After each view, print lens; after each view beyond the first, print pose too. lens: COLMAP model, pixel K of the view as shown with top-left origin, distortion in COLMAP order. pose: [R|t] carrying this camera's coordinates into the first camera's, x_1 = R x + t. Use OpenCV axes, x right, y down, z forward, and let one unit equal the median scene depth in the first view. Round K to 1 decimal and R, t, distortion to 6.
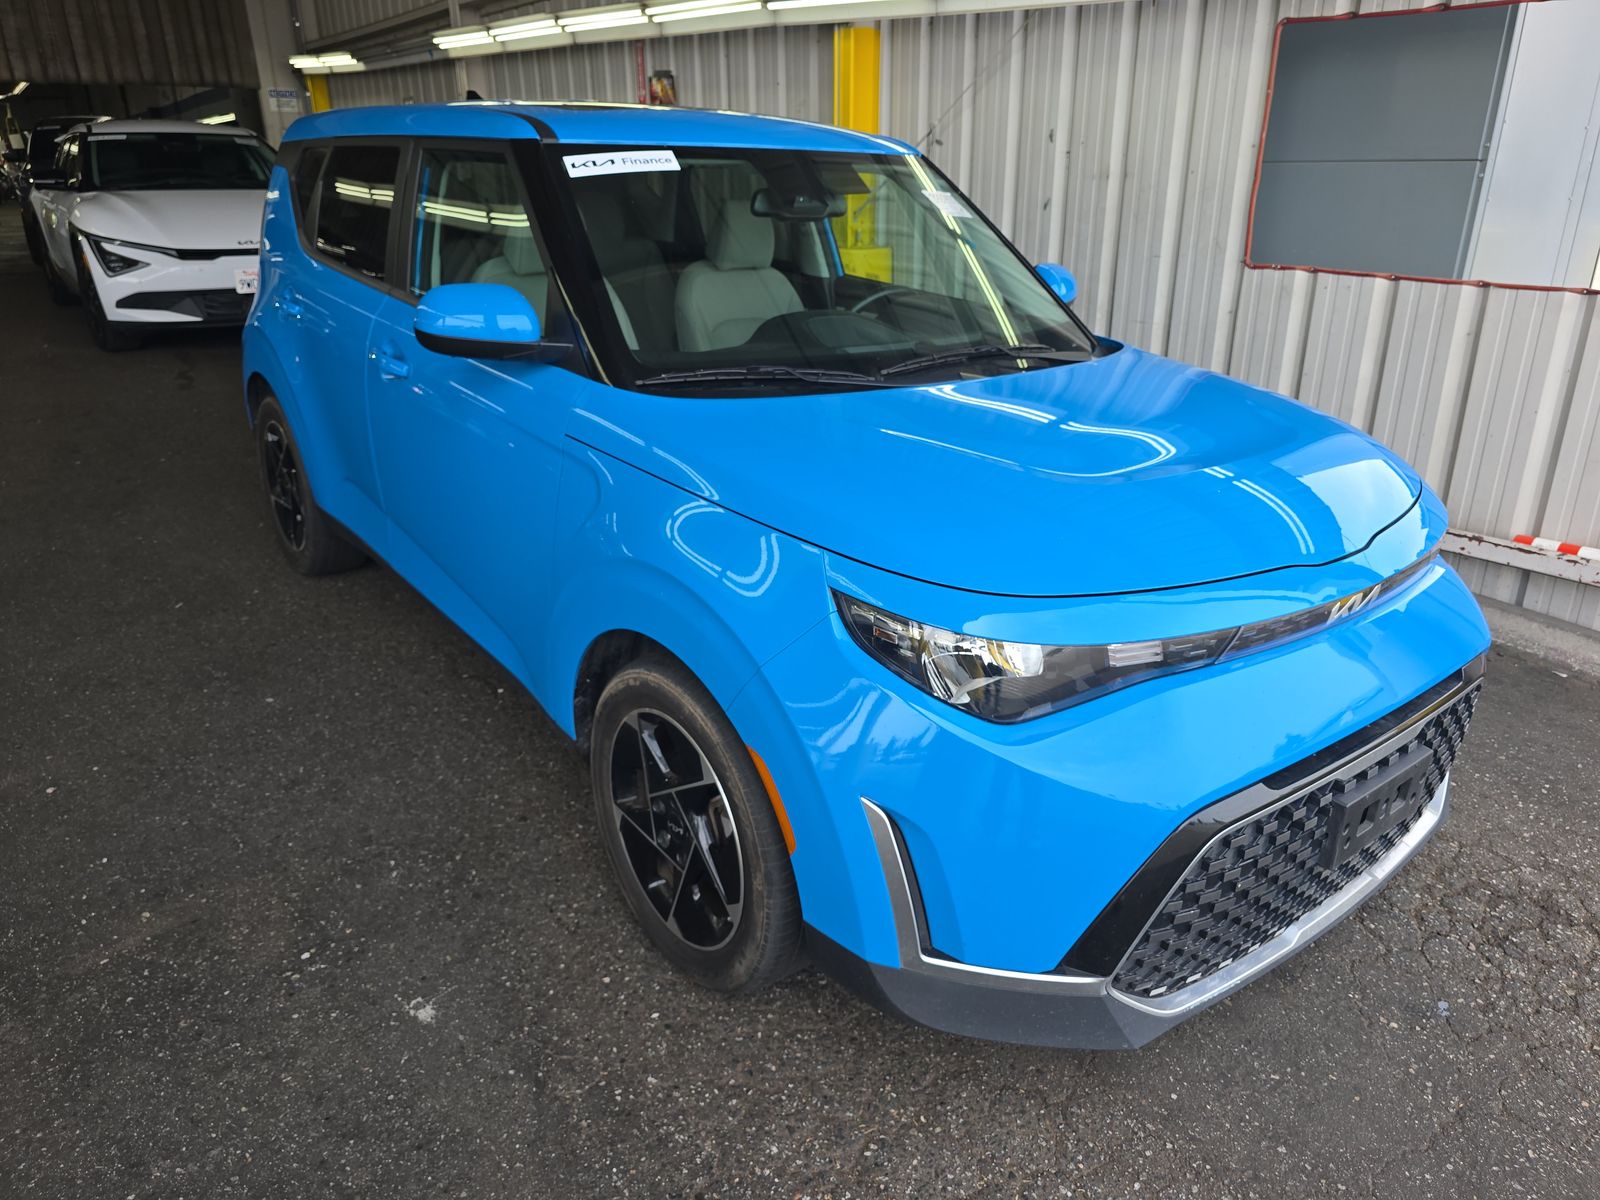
lens RADIAL K [[1054.5, 0, 793.1], [0, 1054.5, 593.1], [0, 0, 1]] dist [0.043626, -0.042212]
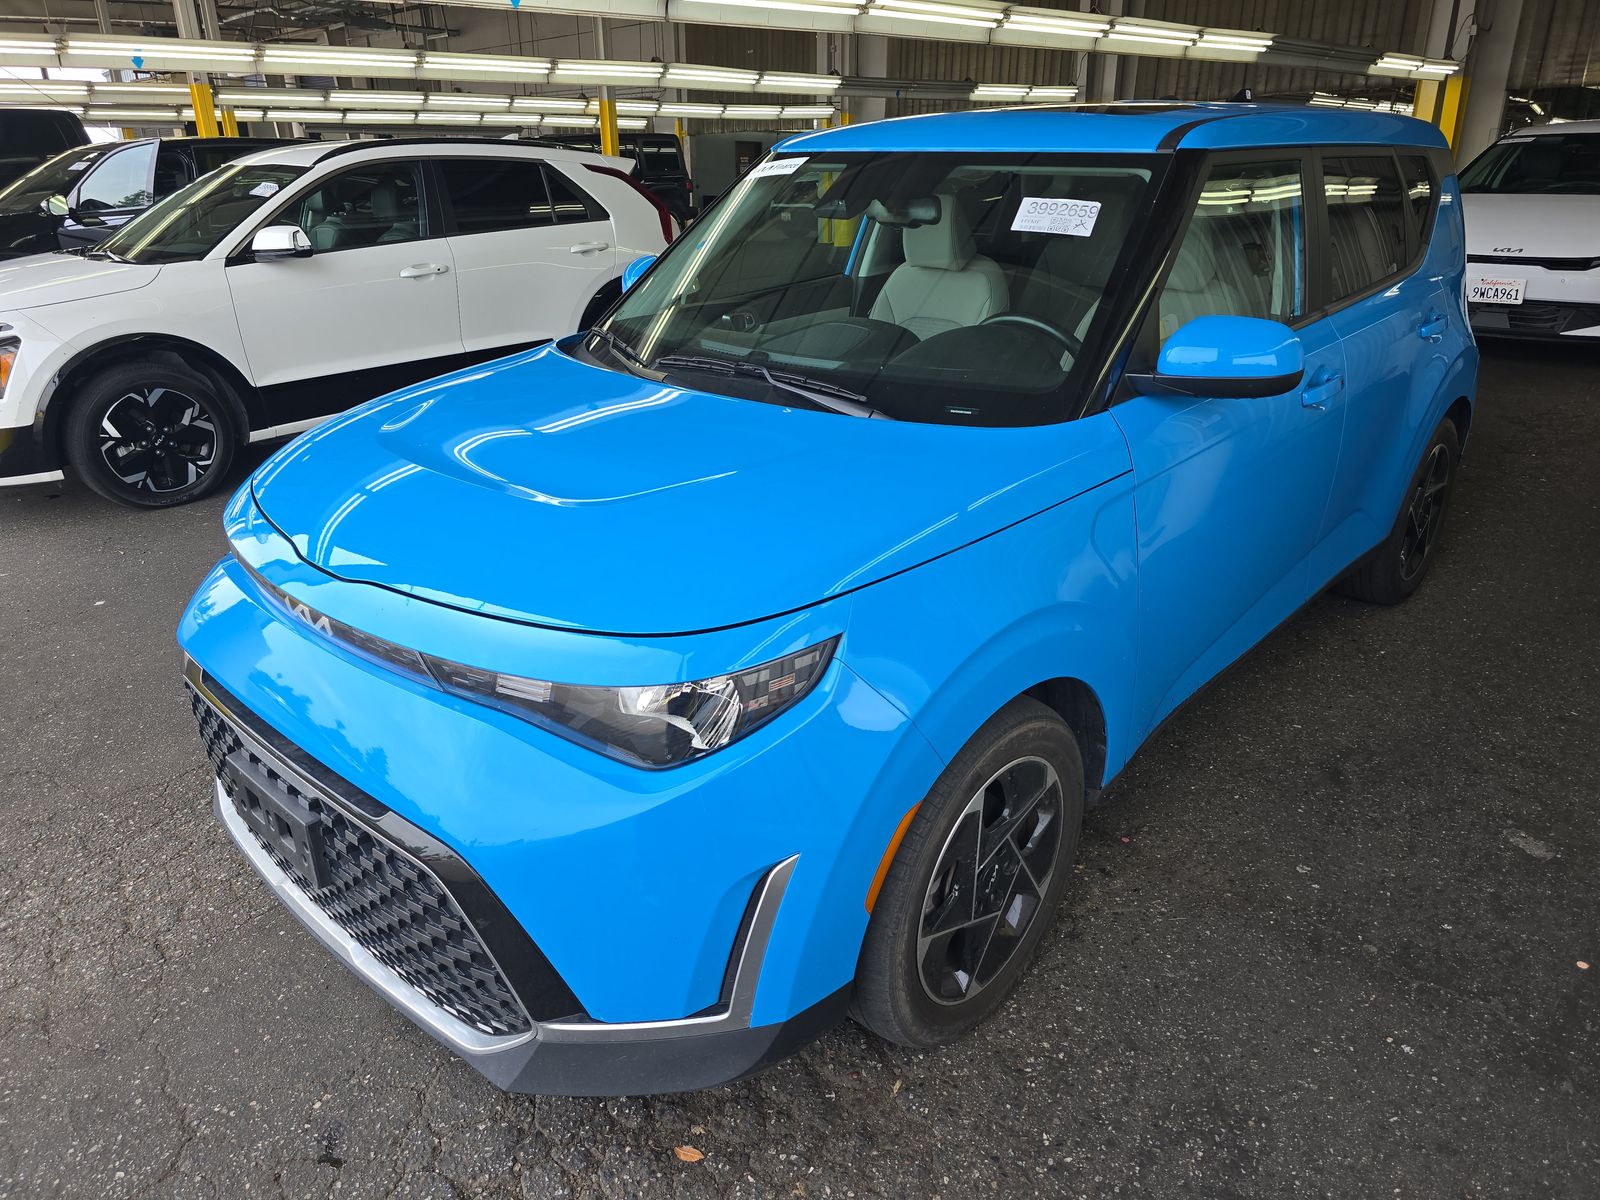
lens RADIAL K [[1054.5, 0, 793.1], [0, 1054.5, 593.1], [0, 0, 1]] dist [0.043626, -0.042212]
pose [[0.176537, 0.355595, -0.917816, 0.777534], [-0.358181, 0.891740, 0.276598, -0.228802], [0.916810, 0.279914, 0.284793, 0.582891]]
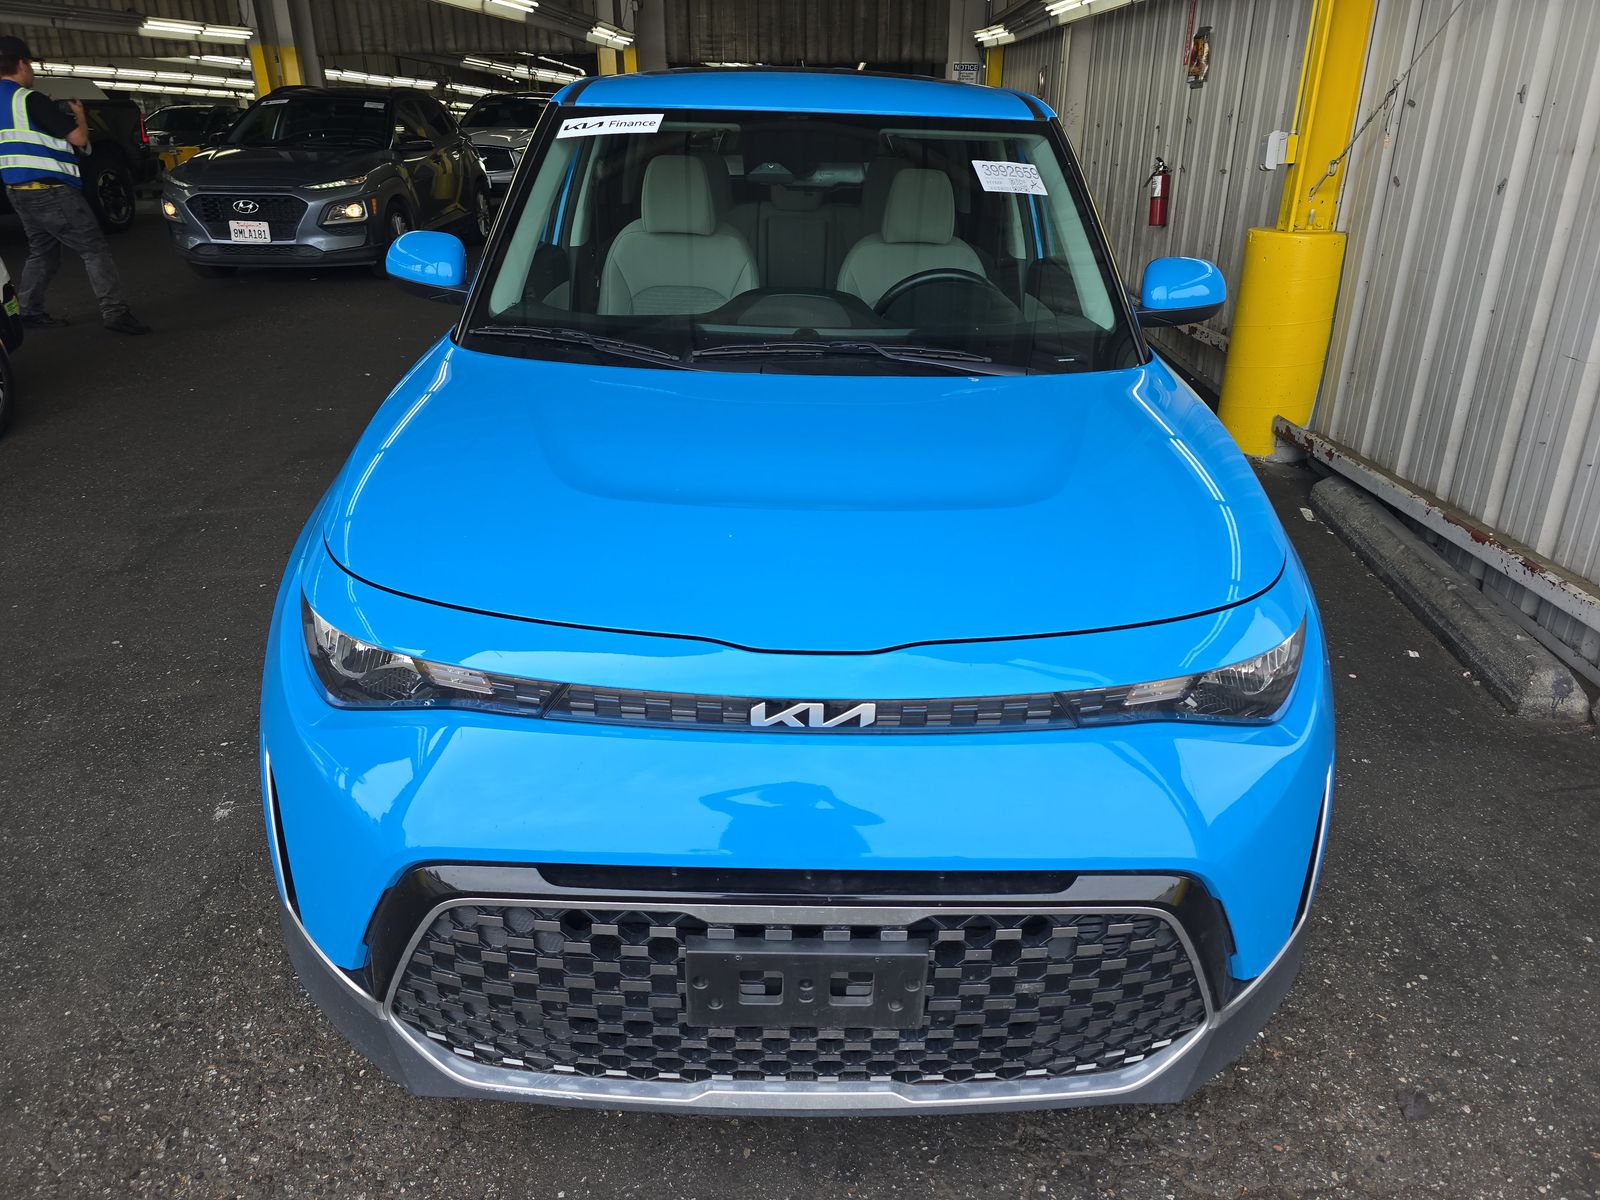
lens RADIAL K [[1054.5, 0, 793.1], [0, 1054.5, 593.1], [0, 0, 1]] dist [0.043626, -0.042212]
pose [[0.798080, 0.244024, -0.550927, 0.470601], [-0.230669, 0.968404, 0.094789, -0.073859], [0.556651, 0.051432, 0.829153, 0.189202]]
